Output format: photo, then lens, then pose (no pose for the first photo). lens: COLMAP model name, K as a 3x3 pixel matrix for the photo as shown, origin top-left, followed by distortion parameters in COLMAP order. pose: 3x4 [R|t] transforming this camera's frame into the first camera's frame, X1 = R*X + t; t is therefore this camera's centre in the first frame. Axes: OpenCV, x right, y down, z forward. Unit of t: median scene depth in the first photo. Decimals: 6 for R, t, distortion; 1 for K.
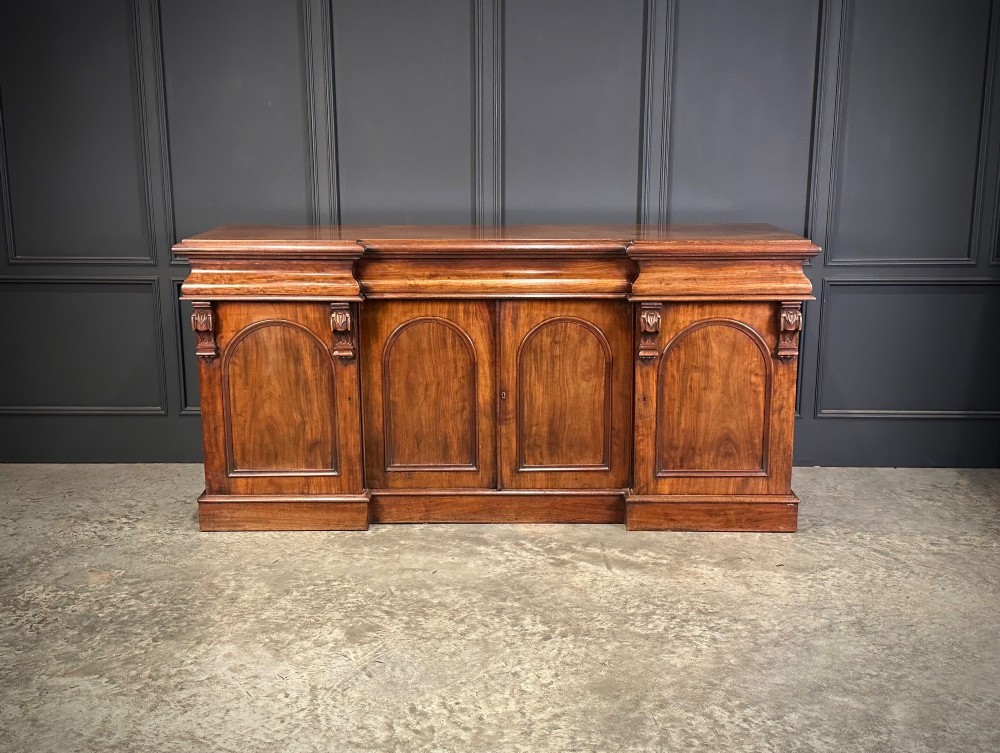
lens RADIAL K [[1143.1, 0, 486.9], [0, 1143.1, 377.7], [0, 0, 1]] dist [0.195626, -0.427403]
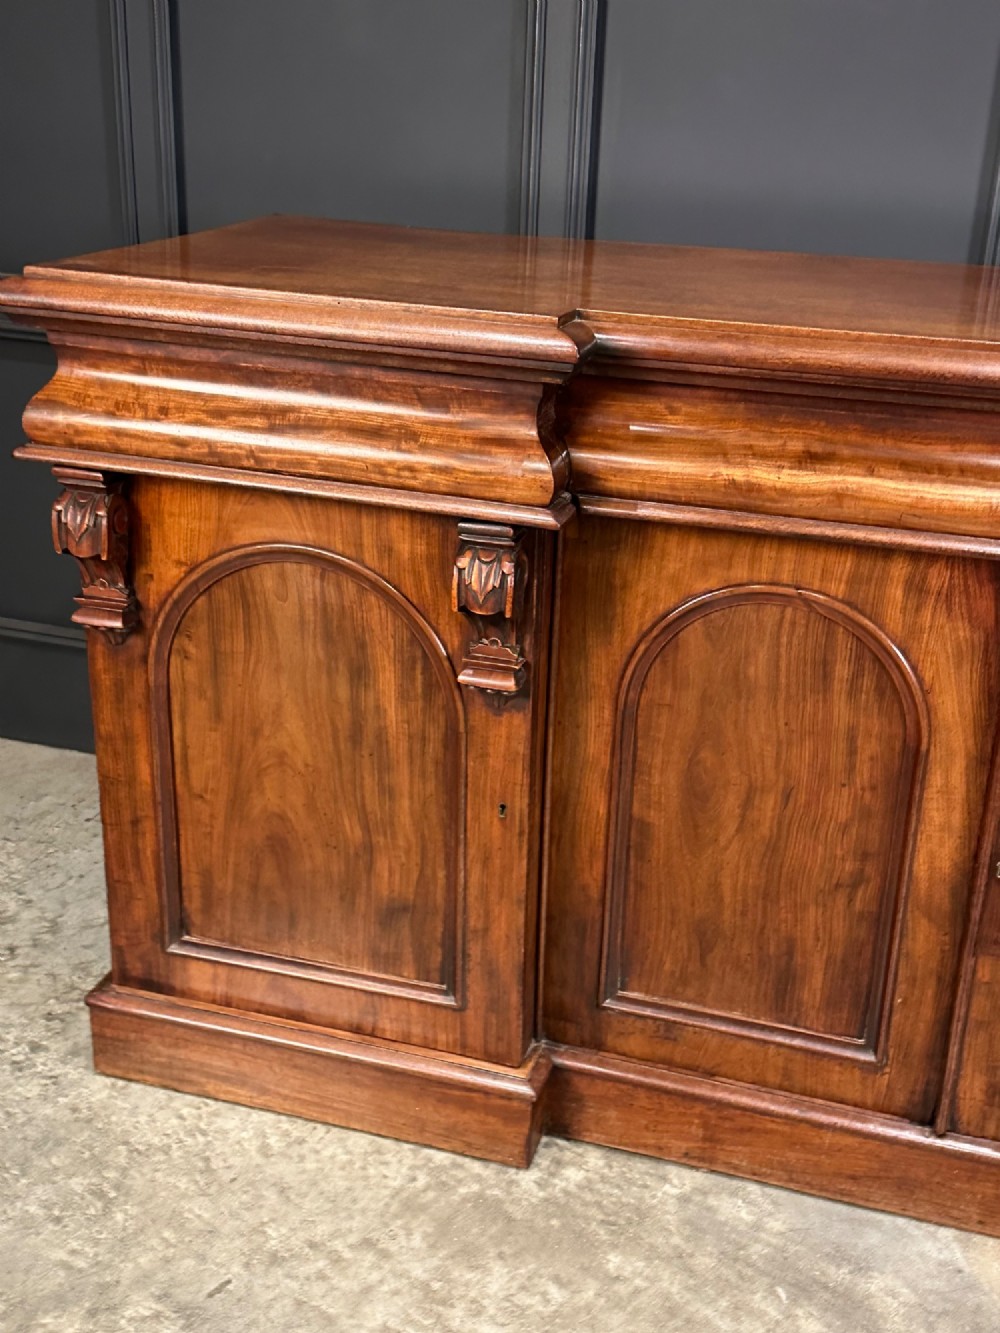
lens RADIAL K [[1523.7, 0, 506.0], [0, 1523.7, 689.2], [0, 0, 1]] dist [0.195626, -0.427403]
pose [[0.961080, 0.142355, -0.236773, -0.022058], [-0.097110, 0.976408, 0.192866, -0.100340], [0.258642, -0.162367, 0.952230, 0.609784]]
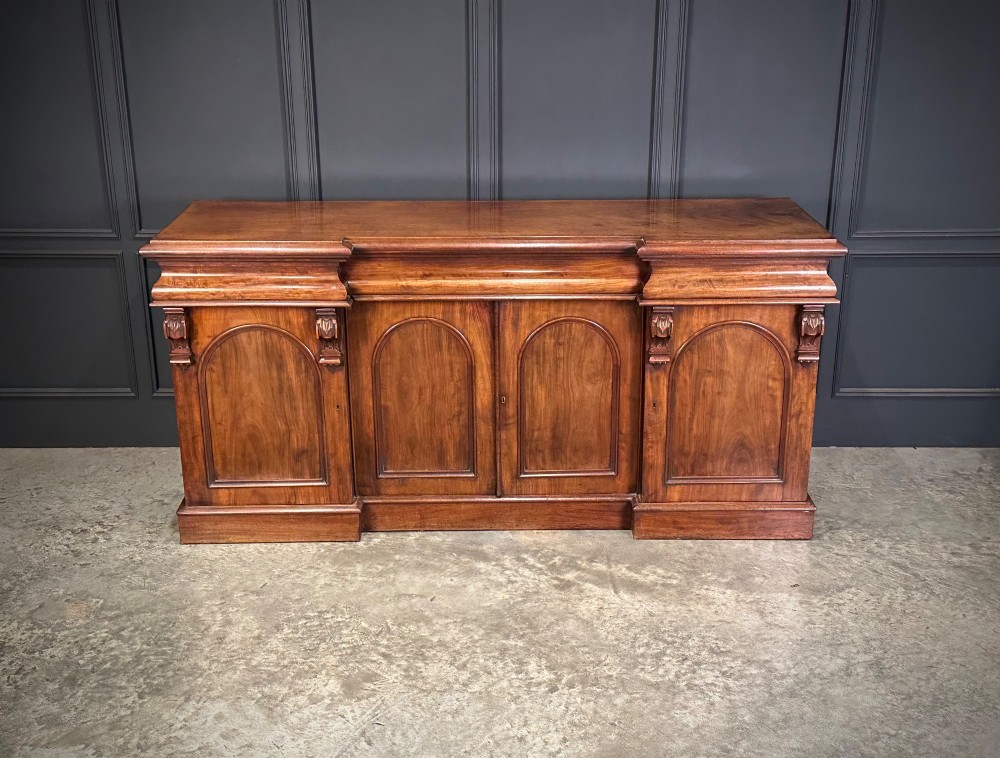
lens RADIAL K [[1222.5, 0, 497.9], [0, 1222.5, 378.3], [0, 0, 1]] dist [0.201417, -0.457348]
pose [[0.999747, -0.007159, 0.021308, -0.011496], [0.004453, 0.992216, 0.124451, -0.130847], [-0.022033, -0.124324, 0.991997, 0.014564]]
